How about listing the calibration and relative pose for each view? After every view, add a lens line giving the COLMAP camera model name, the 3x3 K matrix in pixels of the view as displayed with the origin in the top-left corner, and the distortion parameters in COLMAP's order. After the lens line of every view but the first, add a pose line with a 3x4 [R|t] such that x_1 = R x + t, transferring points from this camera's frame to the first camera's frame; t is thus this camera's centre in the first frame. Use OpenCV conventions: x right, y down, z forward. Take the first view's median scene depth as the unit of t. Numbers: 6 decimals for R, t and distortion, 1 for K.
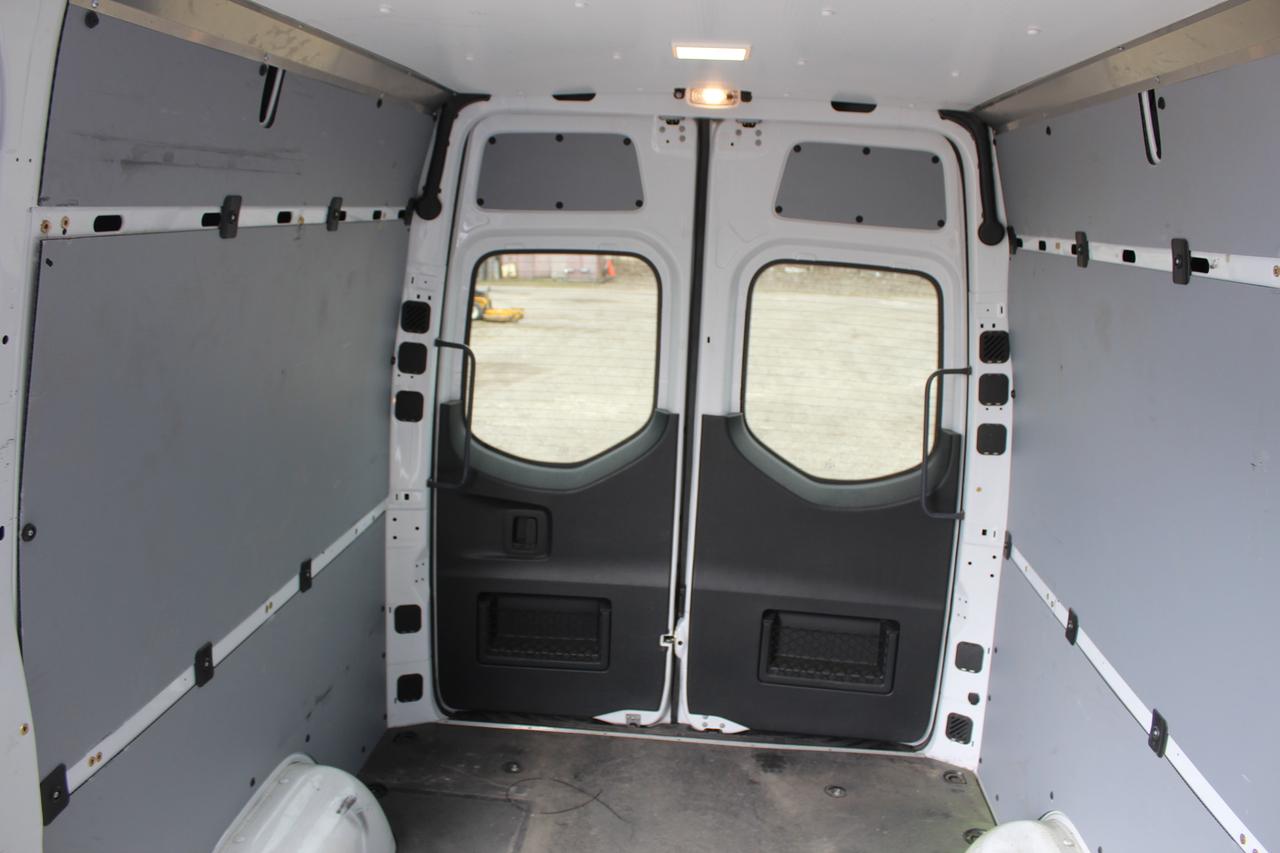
lens RADIAL K [[1052.2, 0, 640.0], [0, 1052.2, 426.5], [0, 0, 1]] dist [-0.163161, 0.132614]
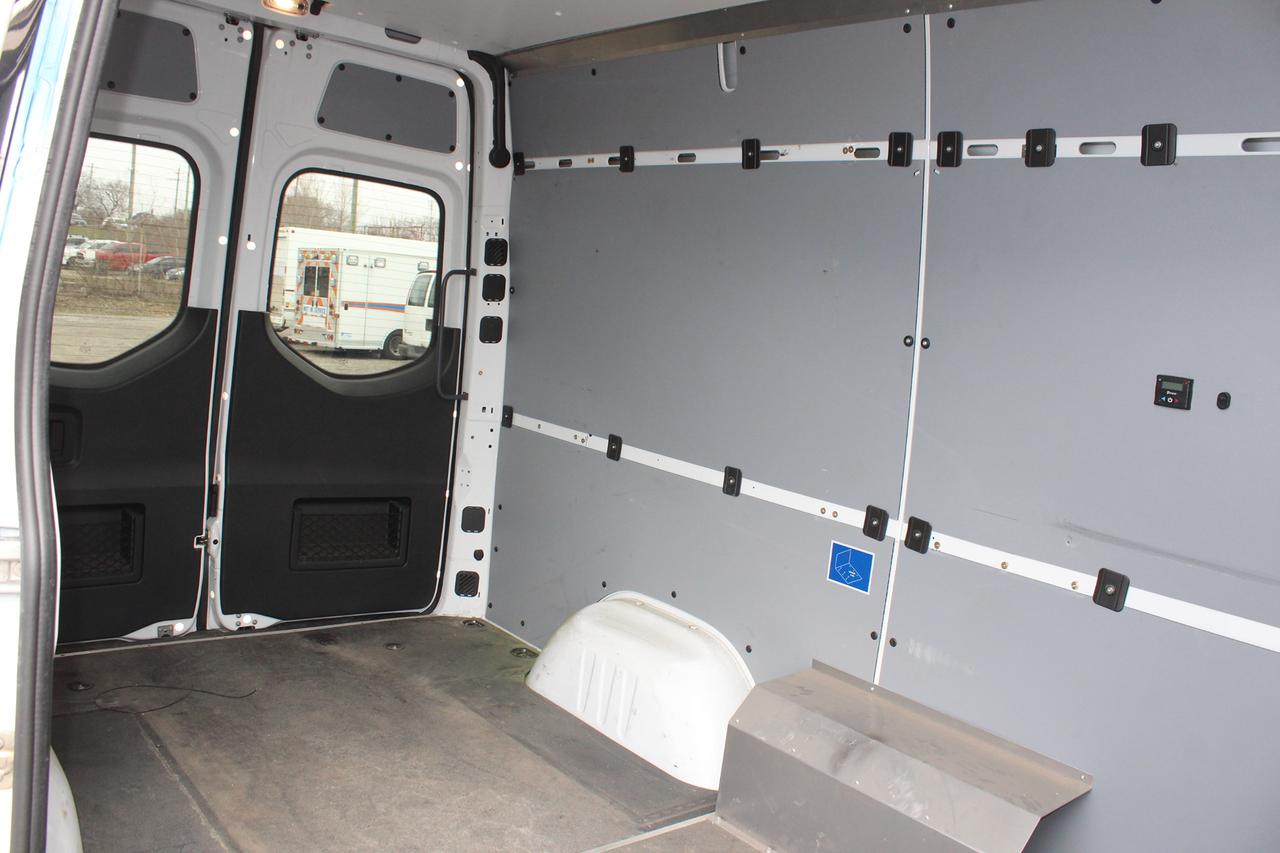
lens RADIAL K [[1052.2, 0, 640.0], [0, 1052.2, 426.5], [0, 0, 1]] dist [-0.163161, 0.132614]
pose [[0.709523, -0.043678, 0.703327, -0.397879], [0.061403, 0.998113, 0.000042, 0.133705], [-0.702002, 0.043157, 0.710867, 0.006983]]
